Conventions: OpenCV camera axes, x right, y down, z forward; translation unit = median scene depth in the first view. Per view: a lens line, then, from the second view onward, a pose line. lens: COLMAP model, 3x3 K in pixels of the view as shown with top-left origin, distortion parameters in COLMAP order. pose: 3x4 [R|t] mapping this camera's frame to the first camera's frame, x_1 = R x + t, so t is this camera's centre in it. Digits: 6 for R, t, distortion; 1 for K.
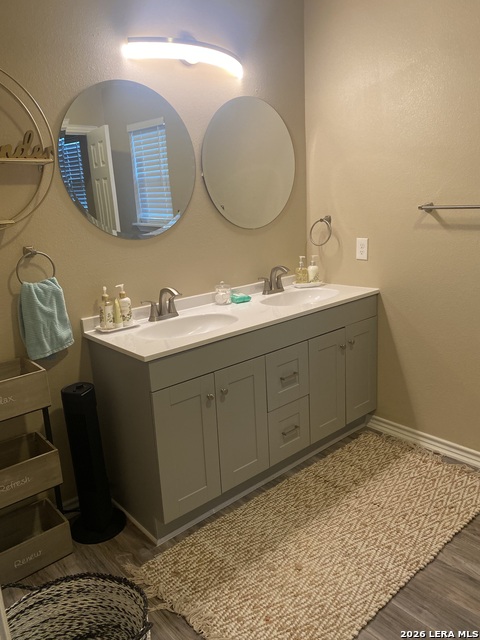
lens RADIAL K [[484.3, 0, 237.0], [0, 484.3, 323.9], [0, 0, 1]] dist [0.050806, -0.054076]
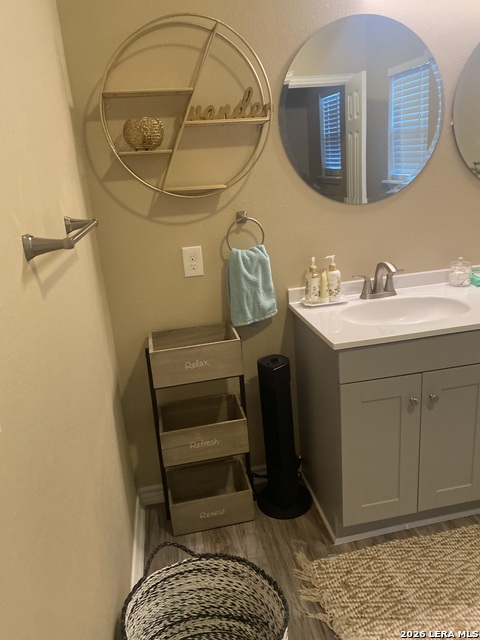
lens RADIAL K [[484.3, 0, 237.0], [0, 484.3, 323.9], [0, 0, 1]] dist [0.050806, -0.054076]
pose [[0.869053, 0.136289, -0.475576, 0.058138], [-0.093817, 0.989263, 0.112063, -0.042604], [0.485742, -0.052771, 0.872508, 0.129392]]
